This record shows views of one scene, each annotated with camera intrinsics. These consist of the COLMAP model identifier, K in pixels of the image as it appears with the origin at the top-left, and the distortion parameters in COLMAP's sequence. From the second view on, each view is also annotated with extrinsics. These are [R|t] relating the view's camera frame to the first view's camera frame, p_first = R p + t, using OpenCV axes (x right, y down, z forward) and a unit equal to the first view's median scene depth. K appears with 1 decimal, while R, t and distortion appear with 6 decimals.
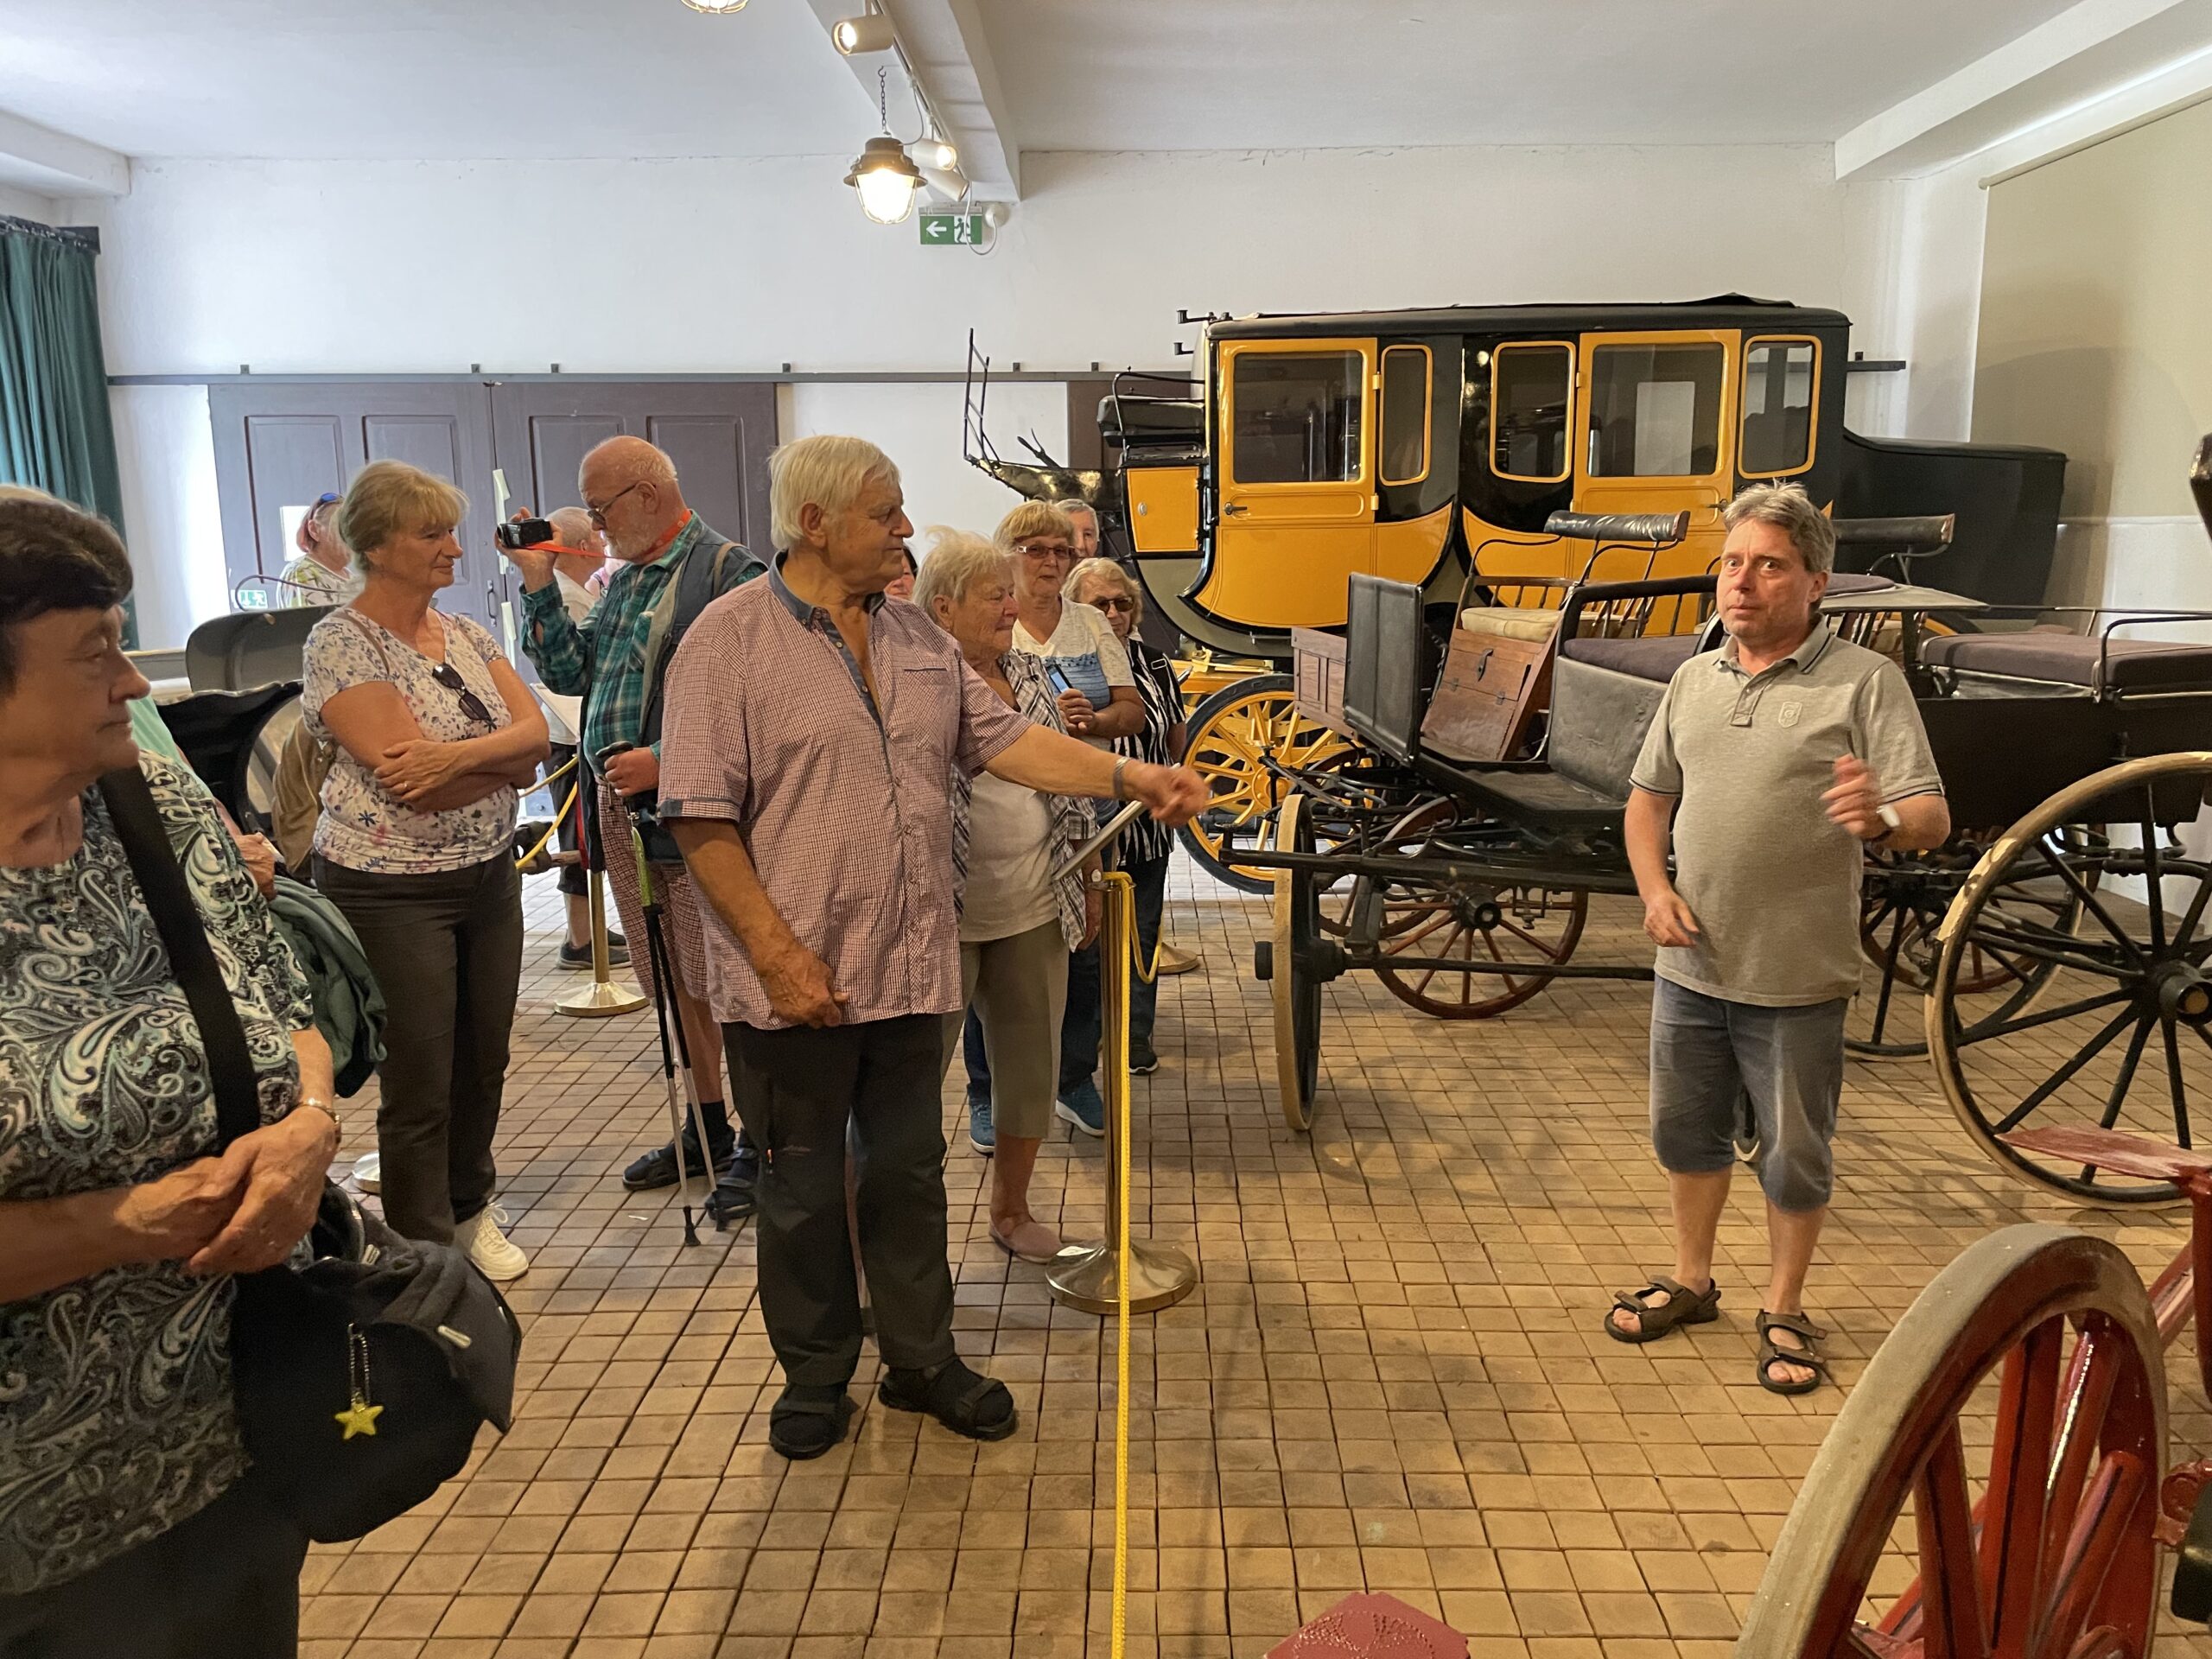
lens RADIAL K [[1686.6, 0, 1112.6], [0, 1686.6, 827.5], [0, 0, 1]] dist [0.092625, -0.133126]
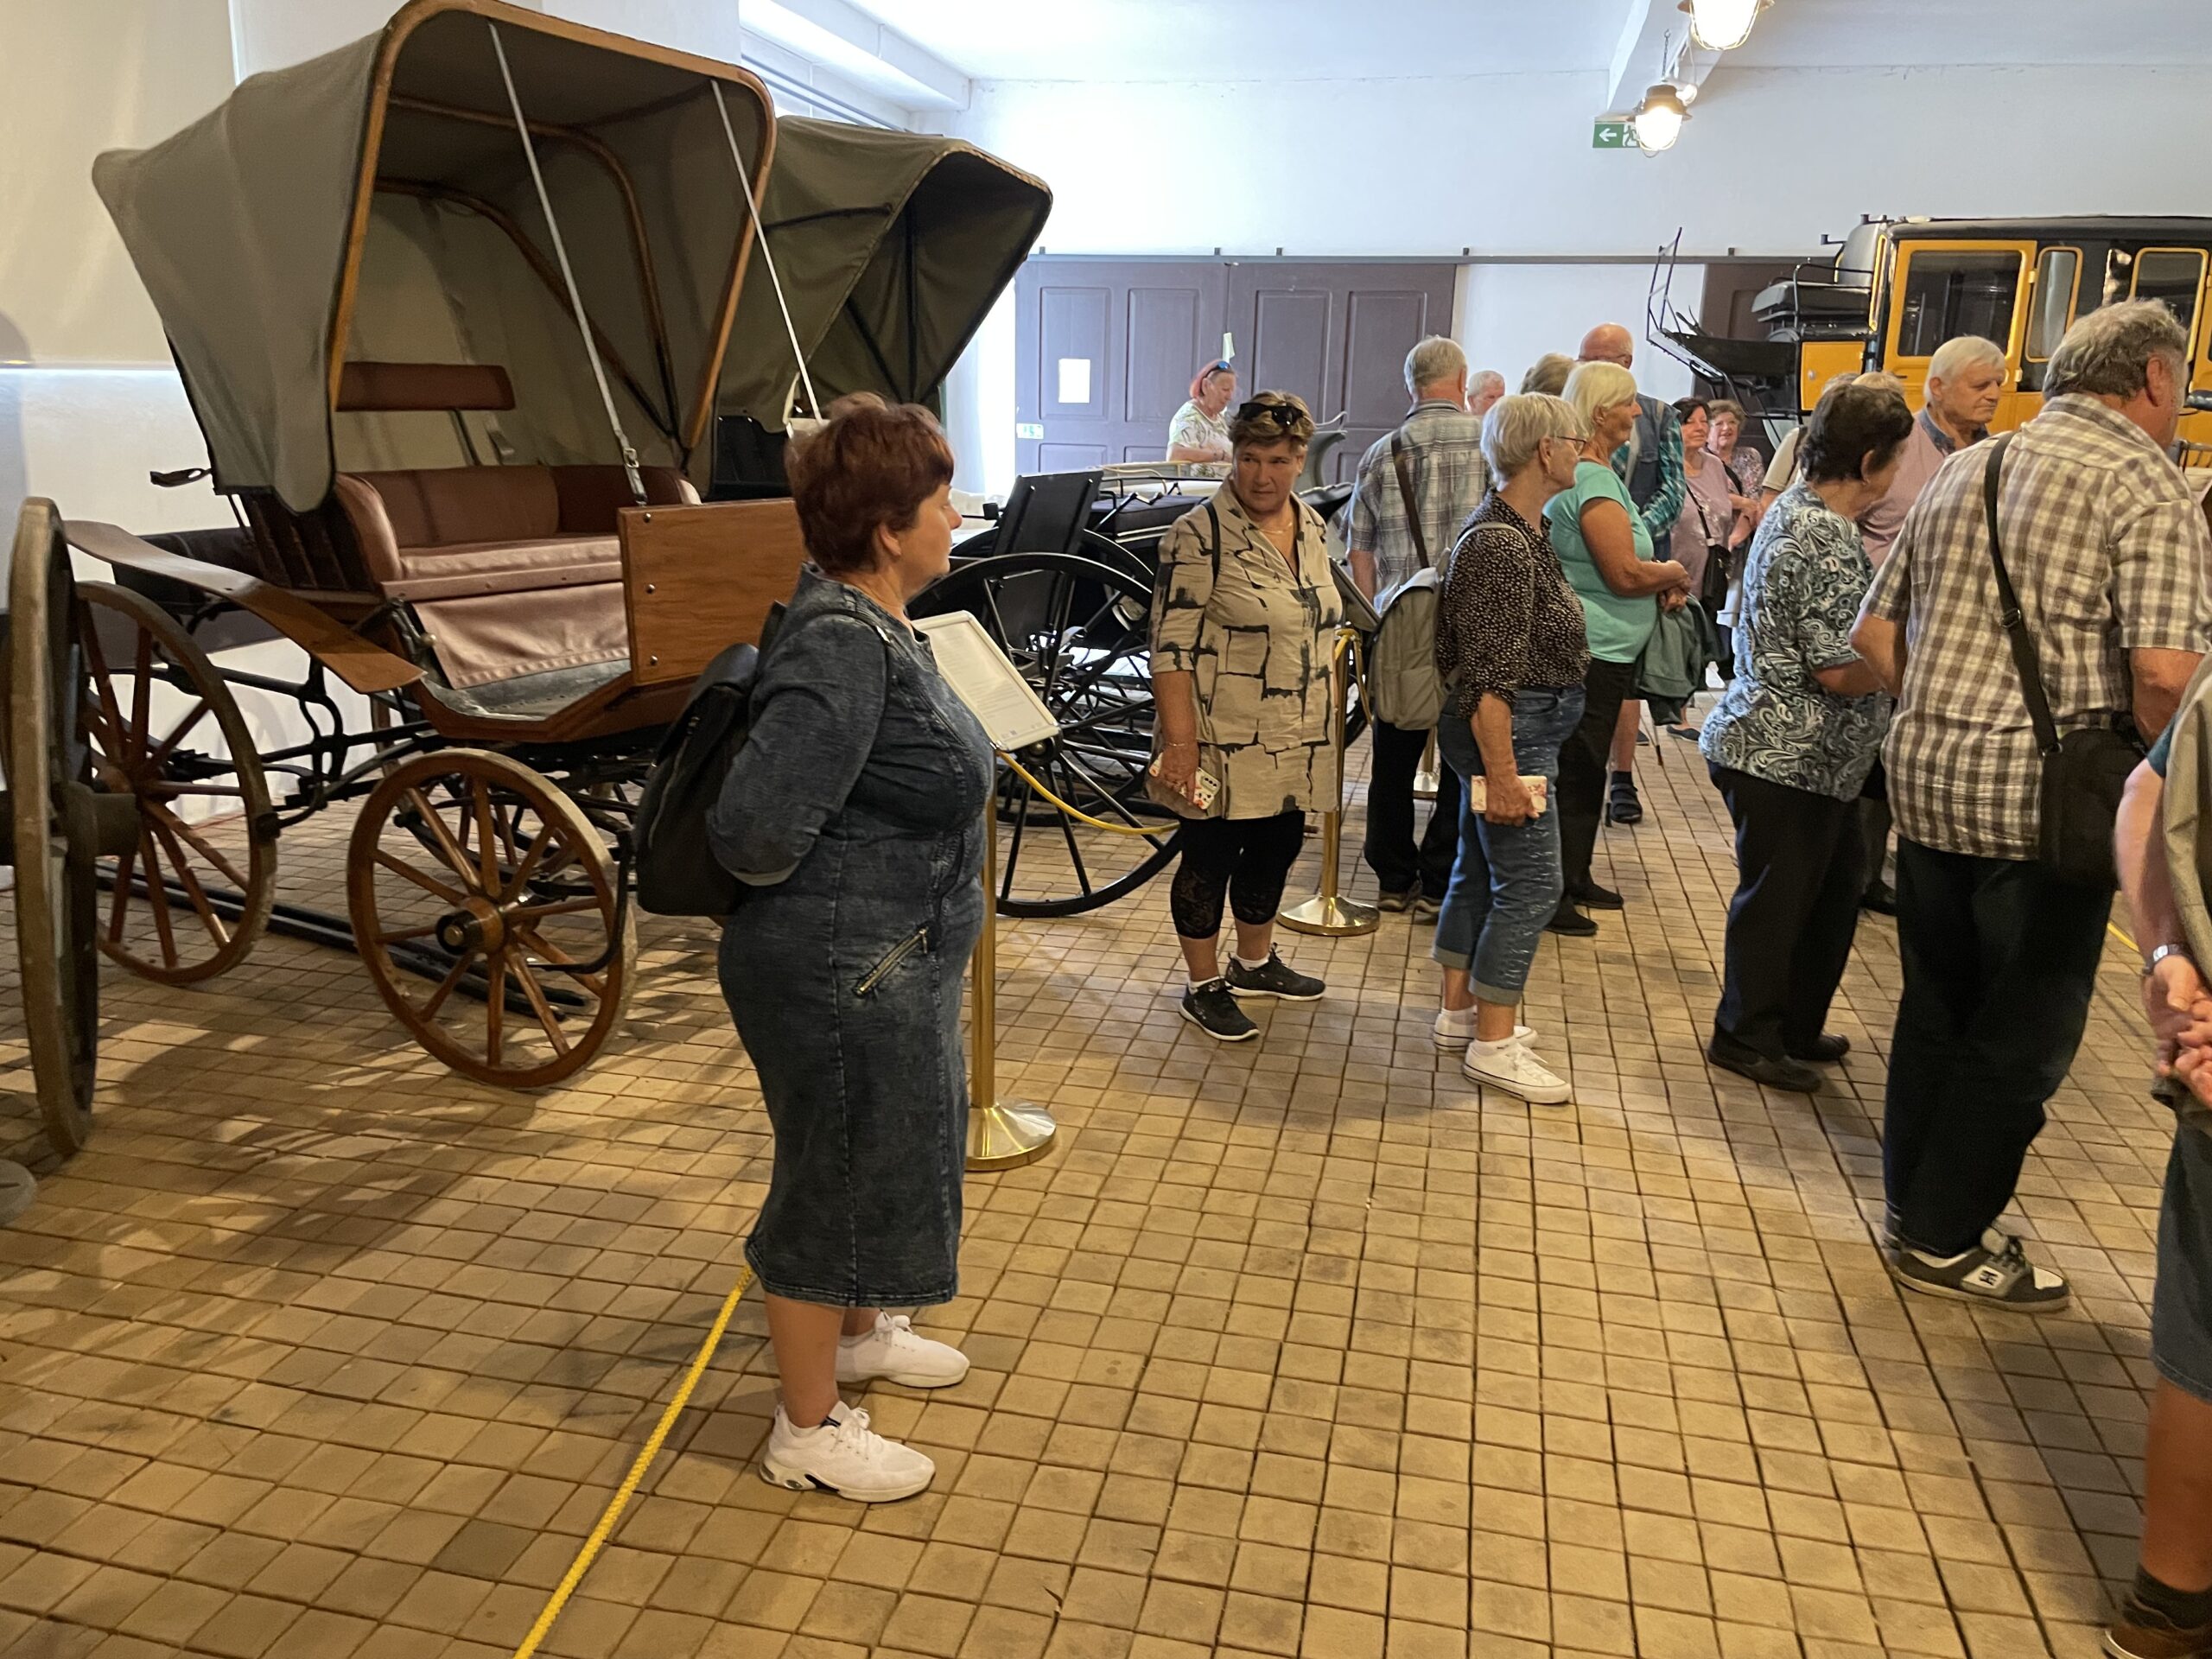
lens RADIAL K [[1671.7, 0, 1096.3], [0, 1671.7, 838.4], [0, 0, 1]] dist [0.088317, -0.123789]
pose [[0.978721, 0.079419, -0.189201, -0.526857], [-0.061788, 0.993332, 0.097337, 0.139657], [0.195670, -0.083576, 0.977102, -0.800623]]
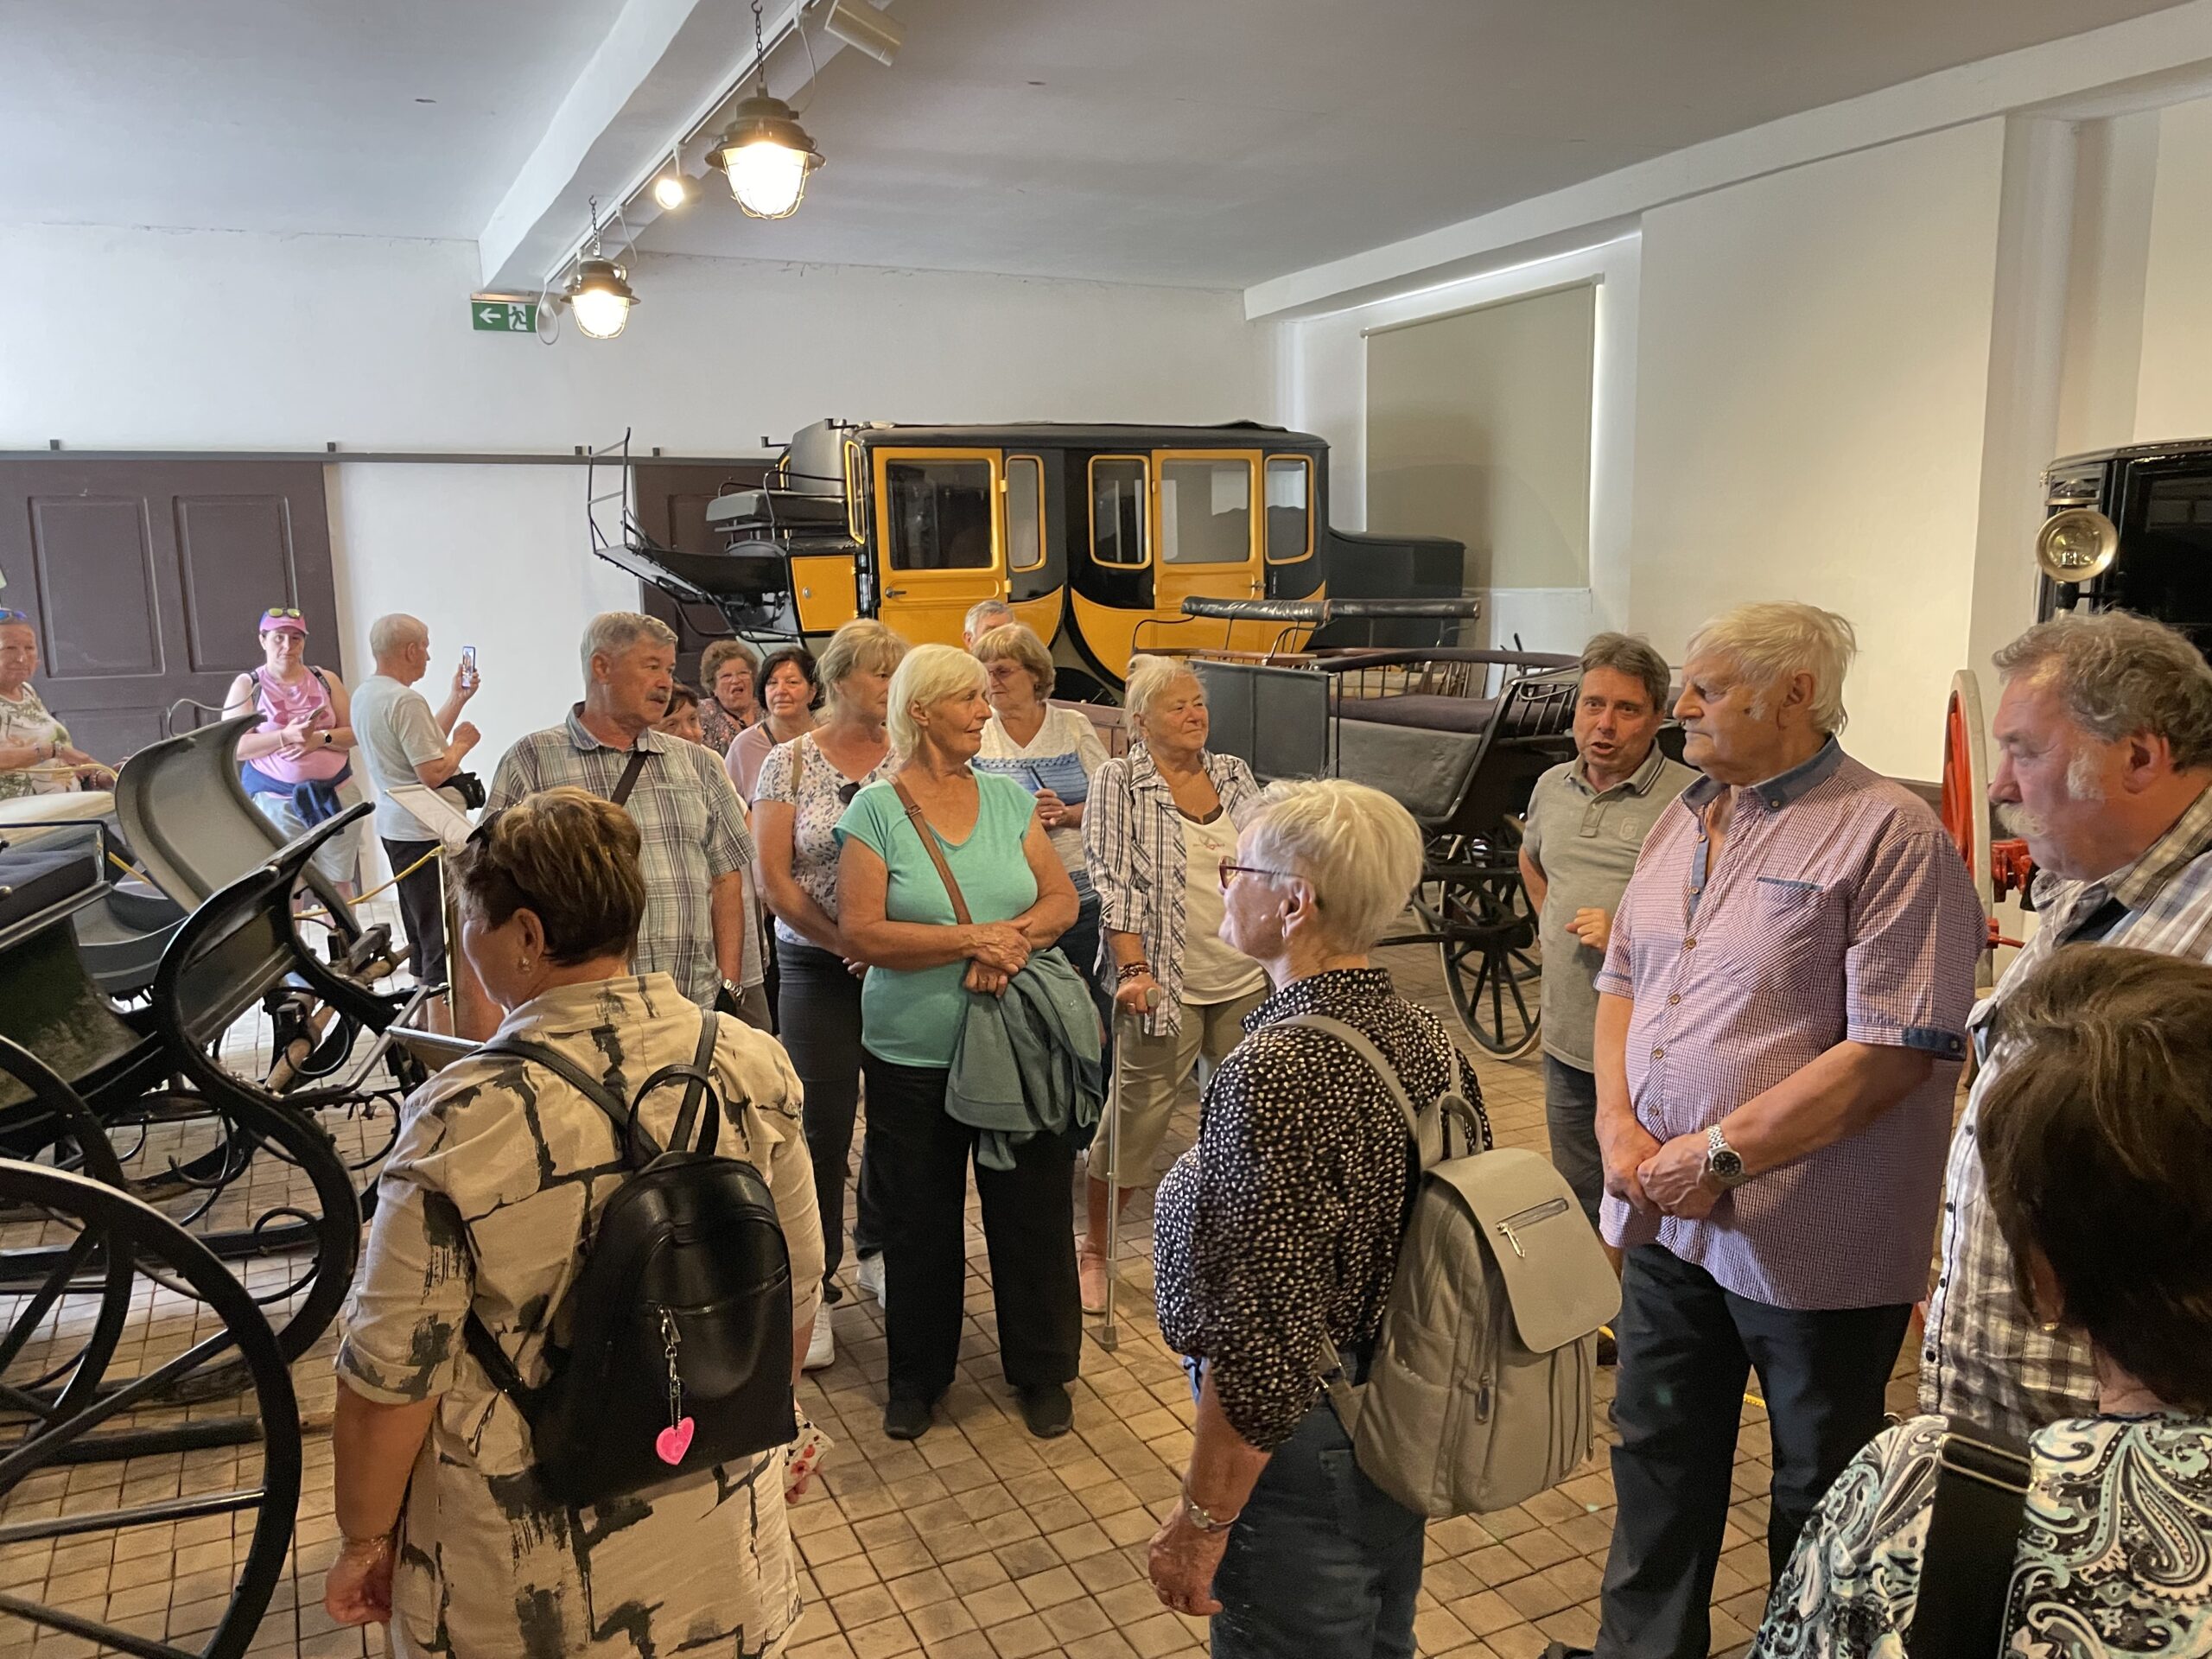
lens RADIAL K [[1699.7, 0, 1098.8], [0, 1699.7, 799.4], [0, 0, 1]] dist [0.095399, -0.128733]
pose [[0.890763, -0.074487, 0.448322, -0.720587], [0.090979, 0.995735, -0.015326, -0.043462], [-0.445269, 0.054440, 0.893741, -0.170837]]
